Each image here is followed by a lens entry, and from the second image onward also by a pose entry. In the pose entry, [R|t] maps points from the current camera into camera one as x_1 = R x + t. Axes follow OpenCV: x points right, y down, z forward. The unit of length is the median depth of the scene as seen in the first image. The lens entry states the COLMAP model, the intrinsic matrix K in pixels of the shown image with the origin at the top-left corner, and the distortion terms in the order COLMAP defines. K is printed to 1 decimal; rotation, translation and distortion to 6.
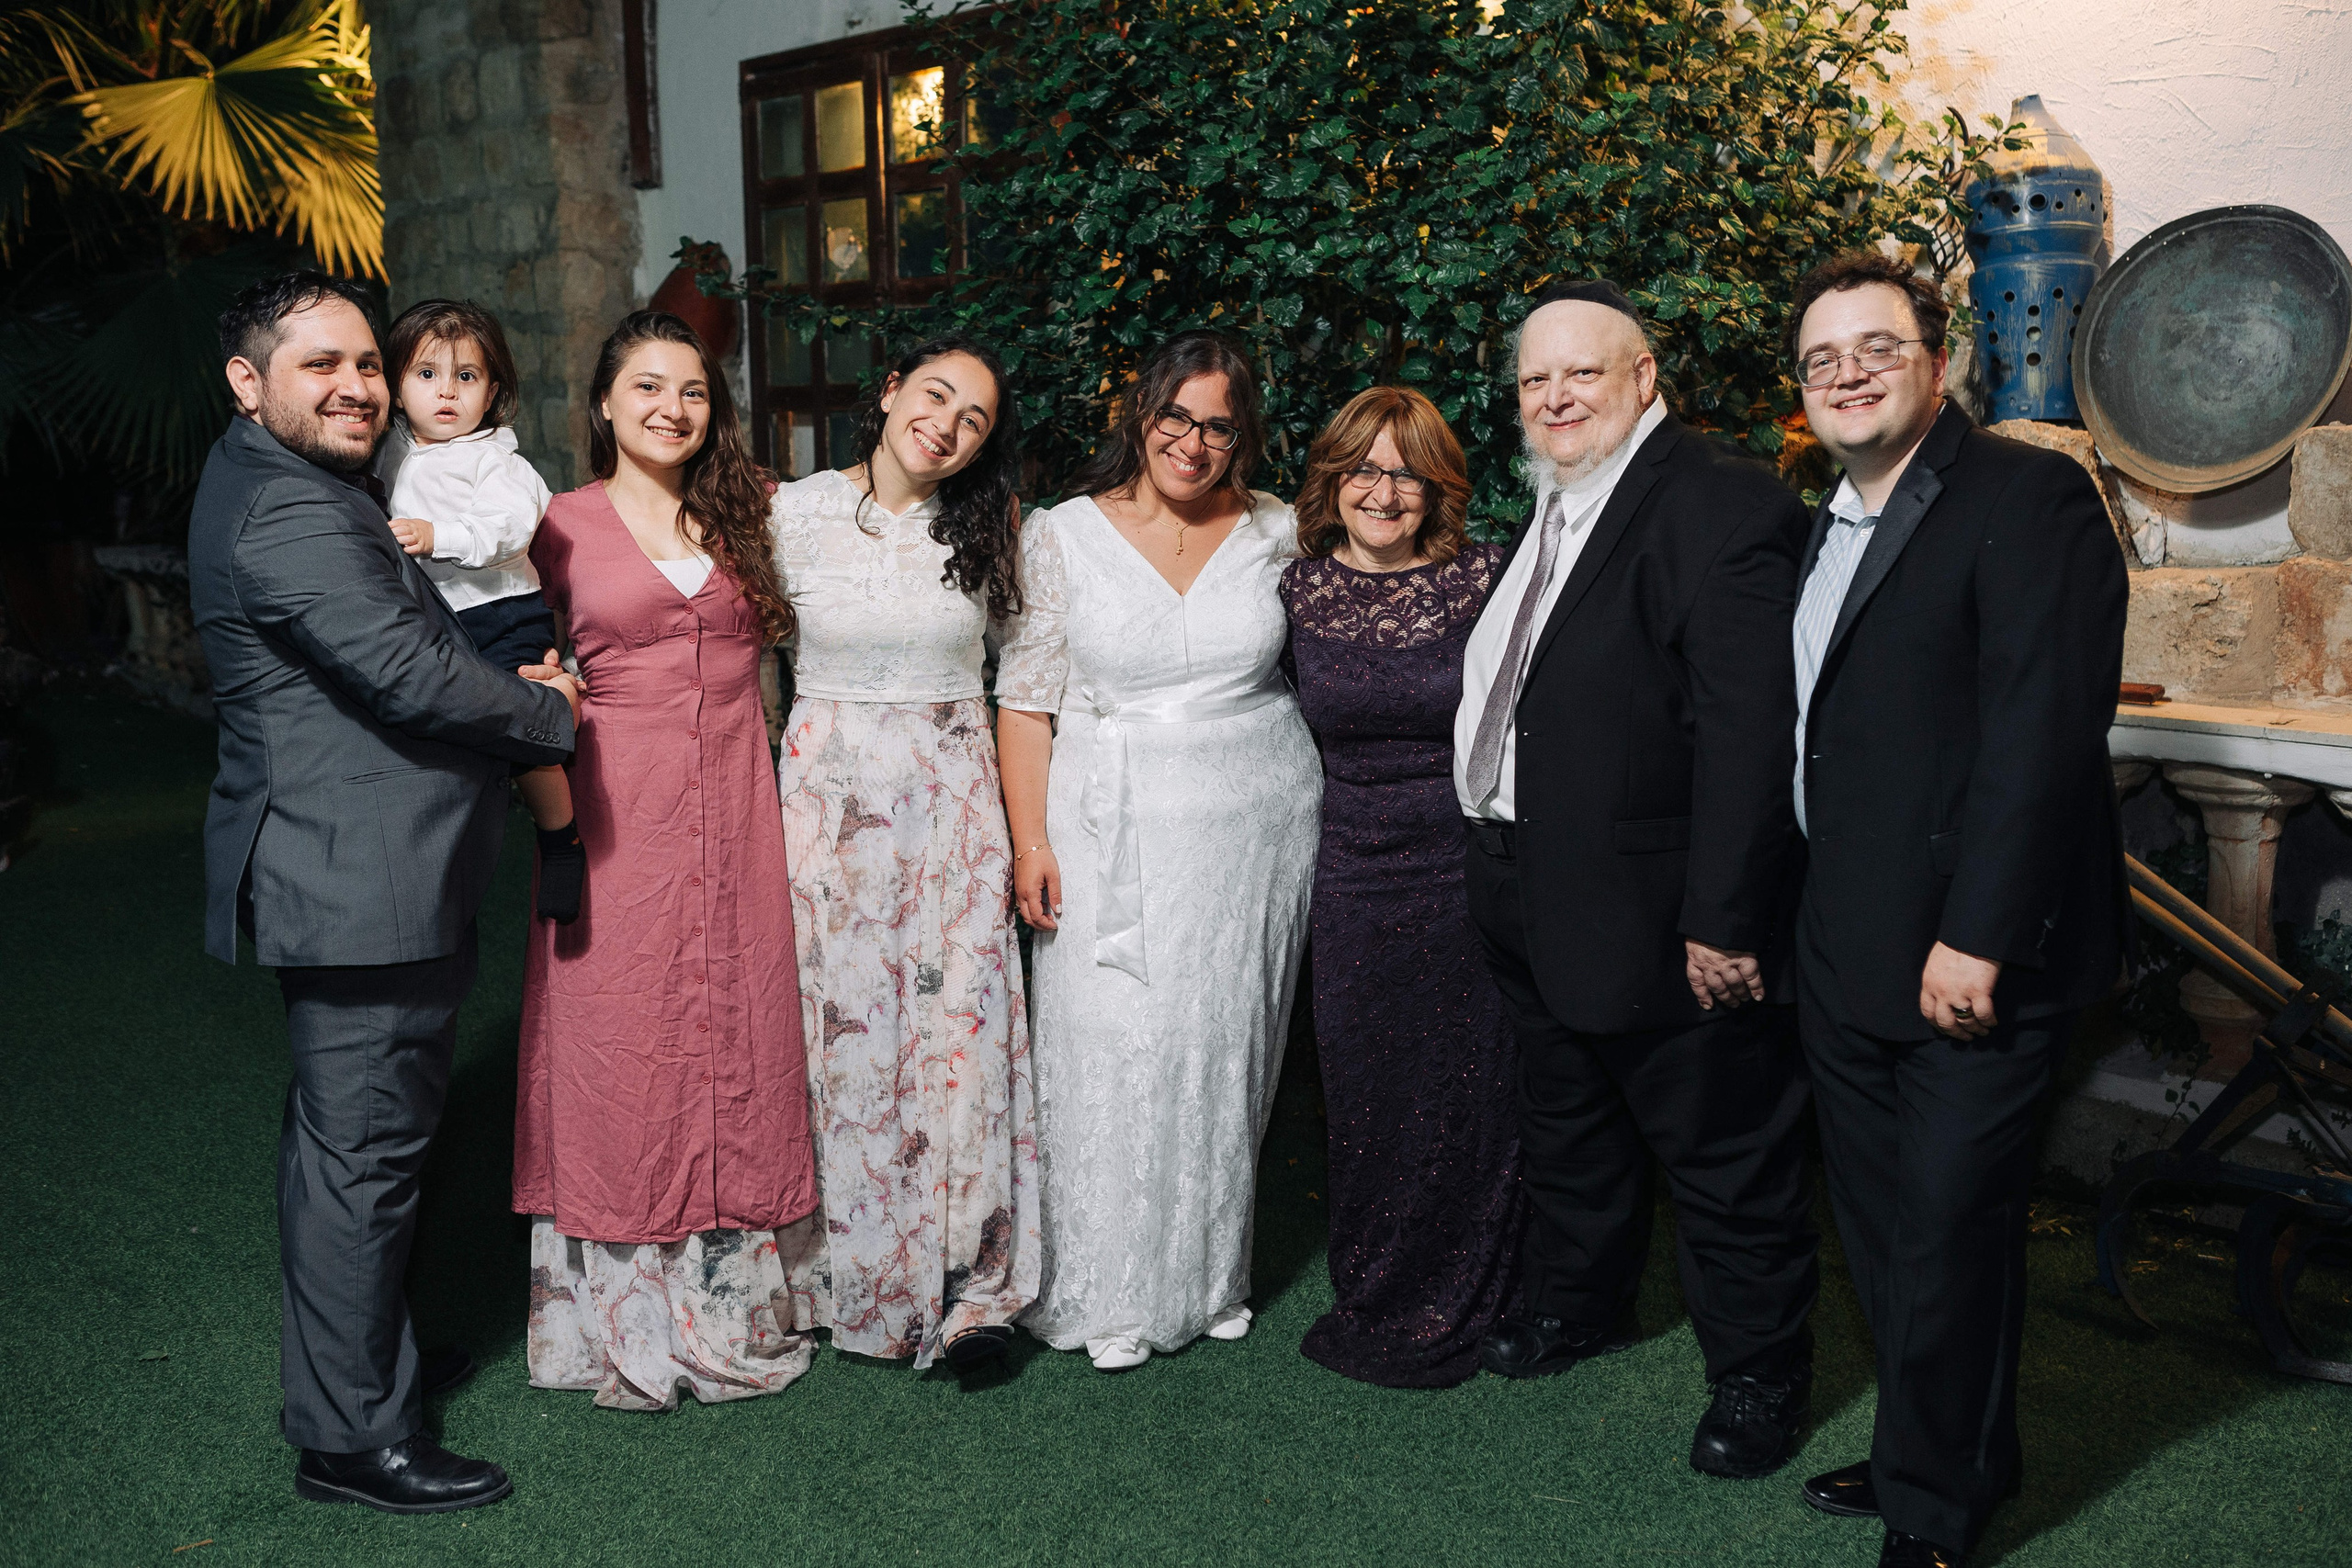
lens RADIAL K [[2457.8, 0, 1154.6], [0, 2457.8, 766.7], [0, 0, 1]] dist [0.039190, 0.000000]
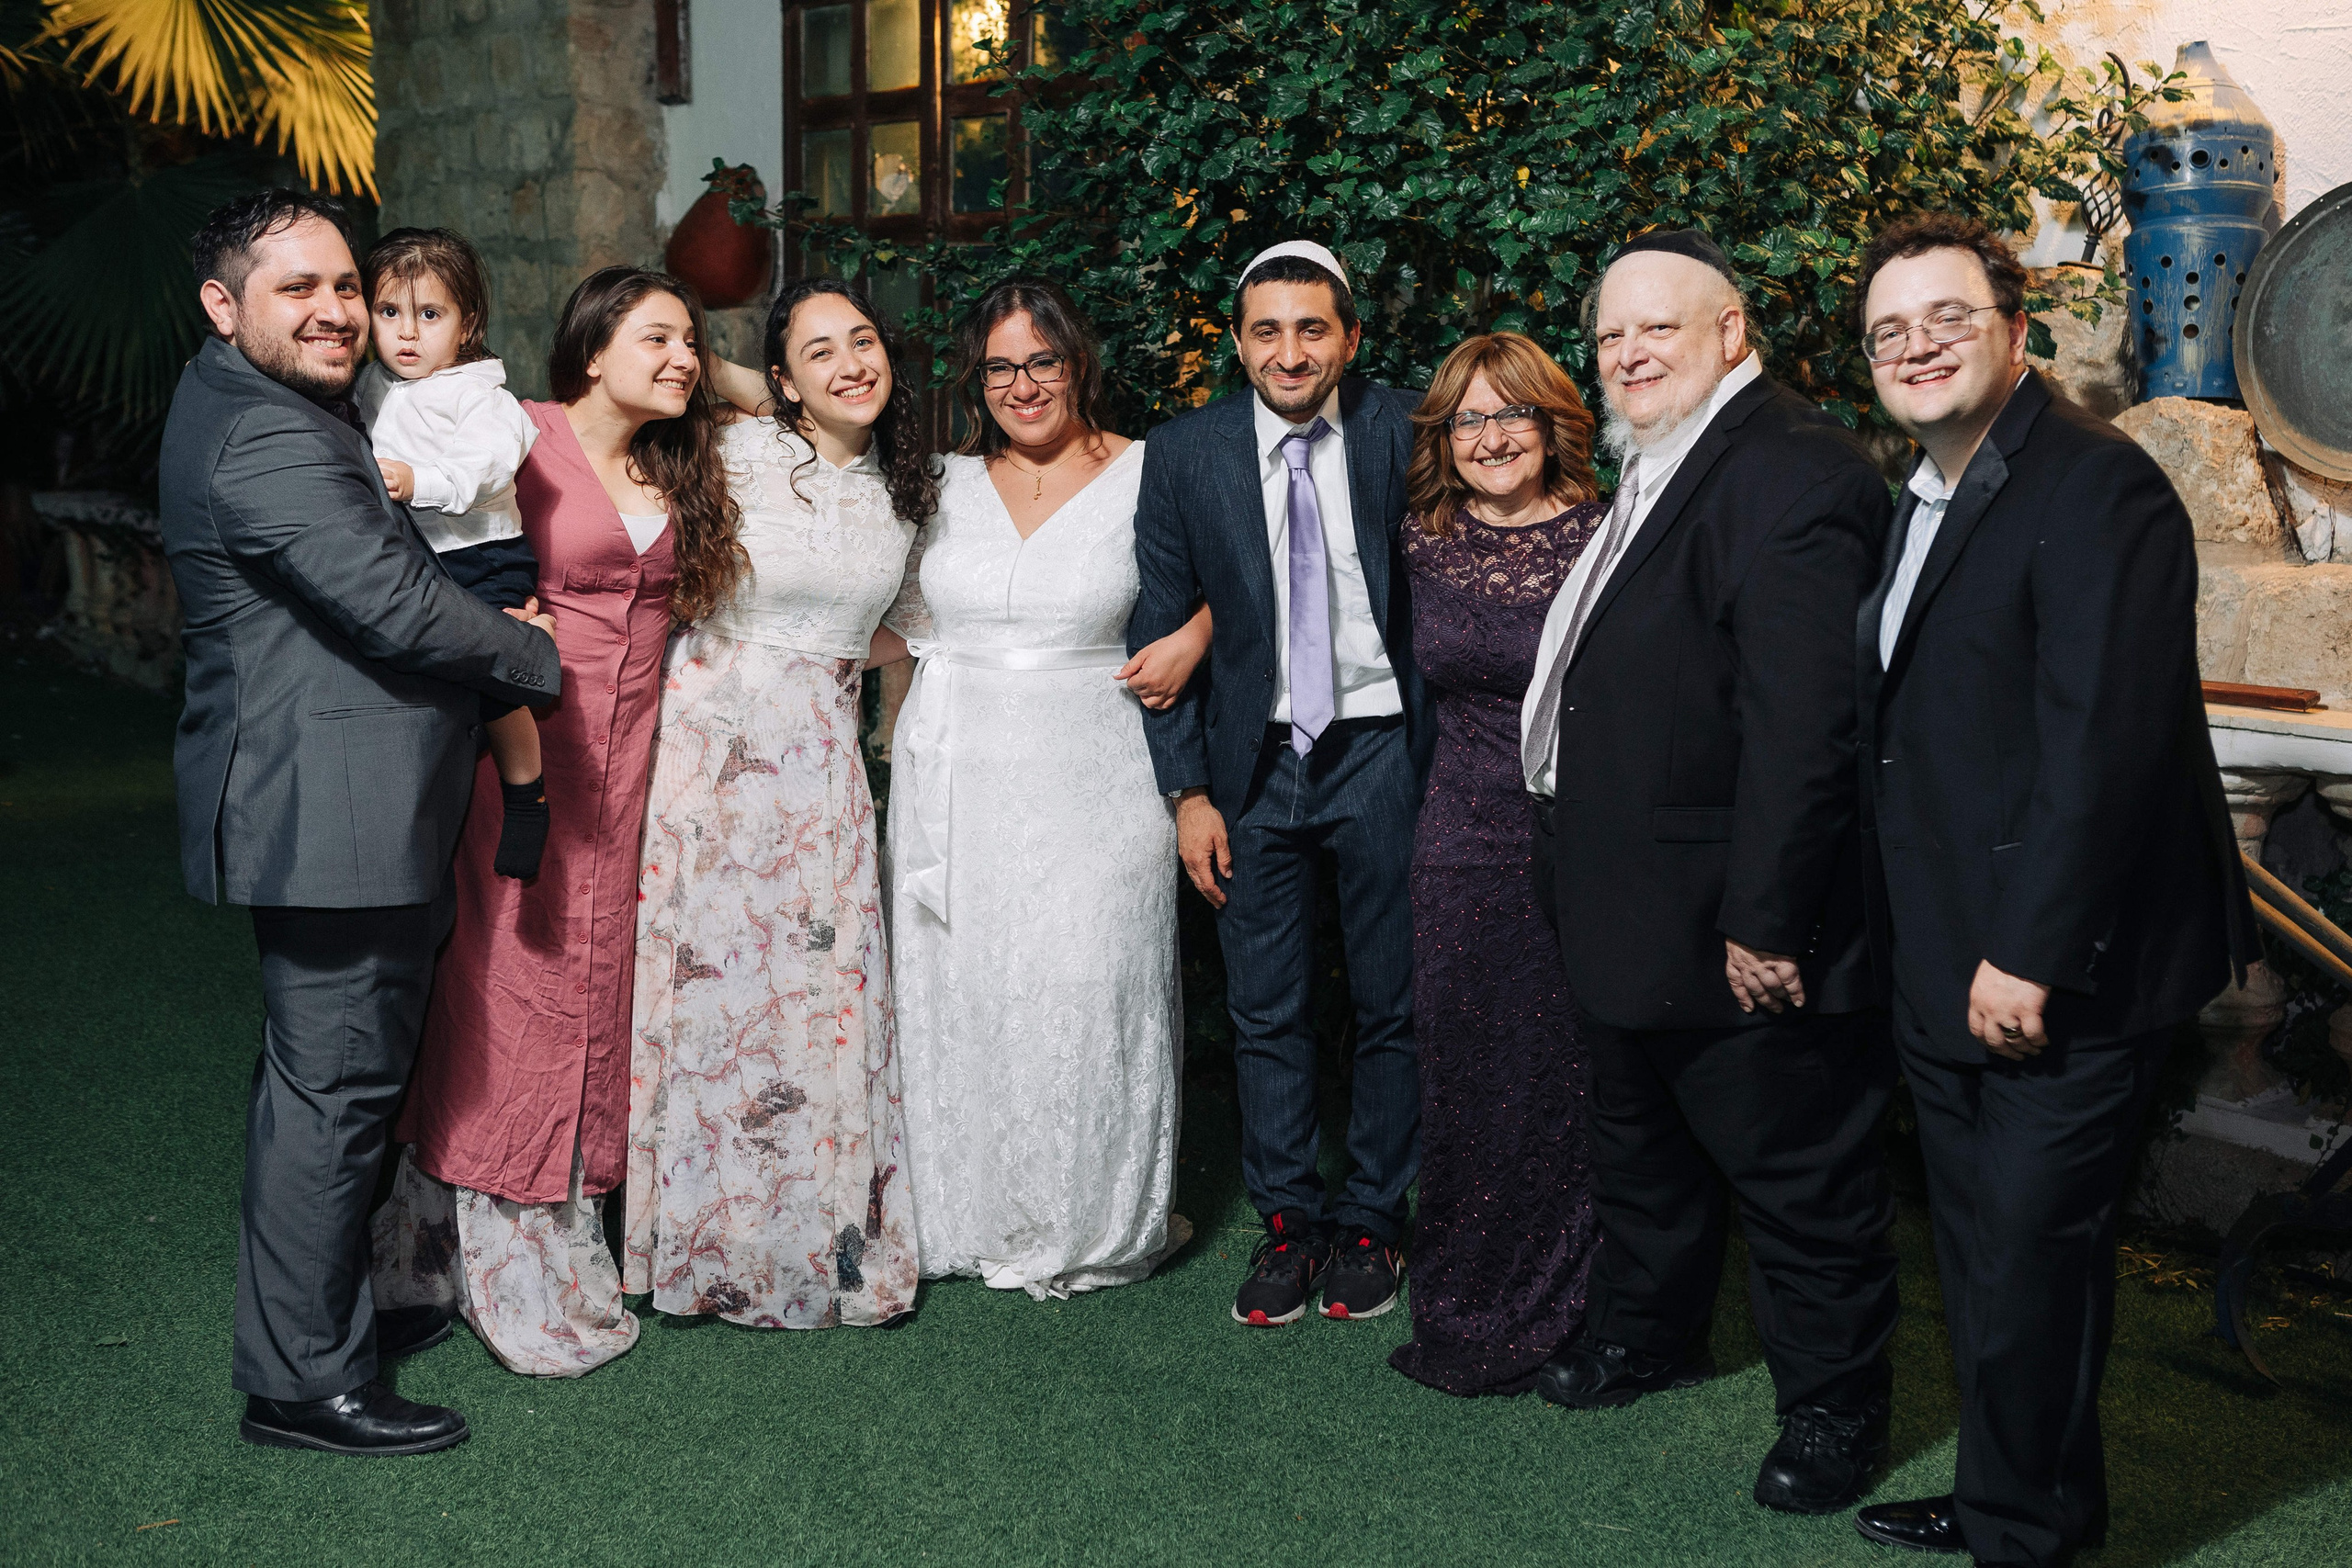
lens RADIAL K [[2889.6, 0, 1194.2], [0, 2889.6, 753.1], [0, 0, 1]] dist [0.068347, 0.000000]
pose [[0.999411, 0.030181, -0.016314, 0.008927], [-0.030416, 0.999433, -0.014407, 0.014087], [0.015870, 0.014895, 0.999763, -0.063590]]
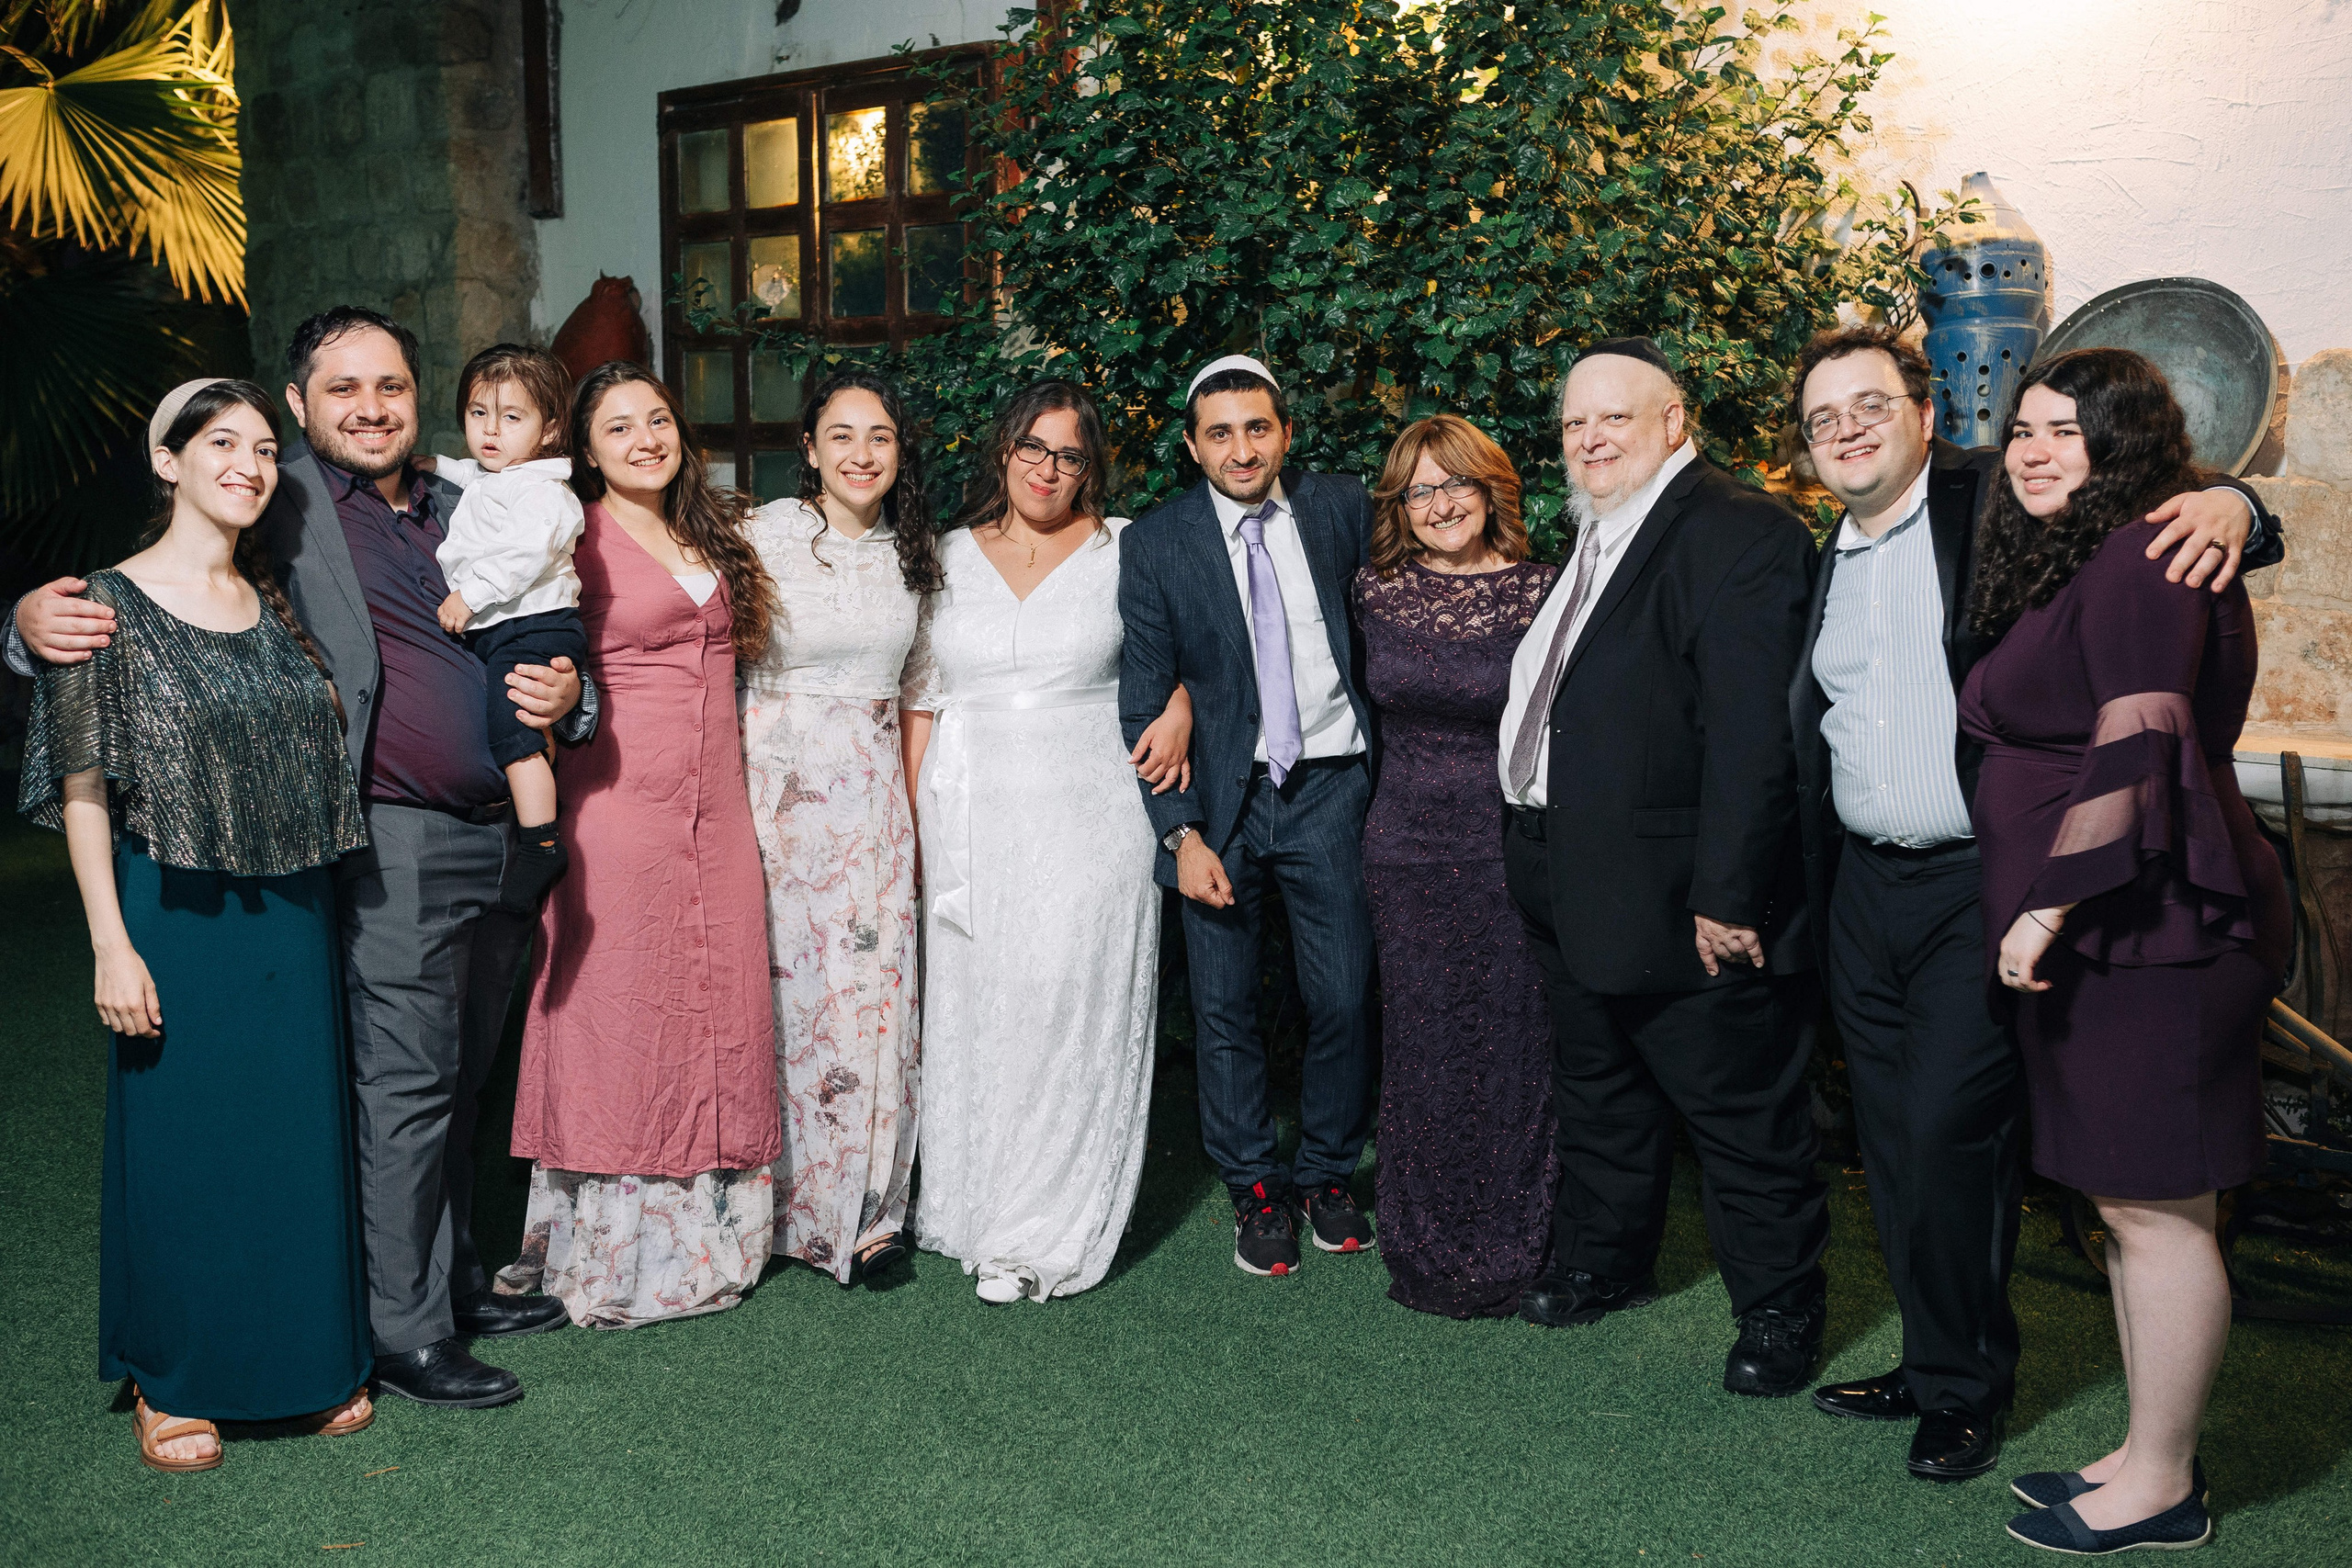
lens RADIAL K [[2740.5, 0, 1142.7], [0, 2740.5, 772.5], [0, 0, 1]] dist [0.066064, 0.000000]
pose [[0.996521, 0.007153, 0.083035, -0.092898], [-0.004425, 0.999446, -0.032986, 0.028220], [-0.083225, 0.032504, 0.996001, -0.142428]]
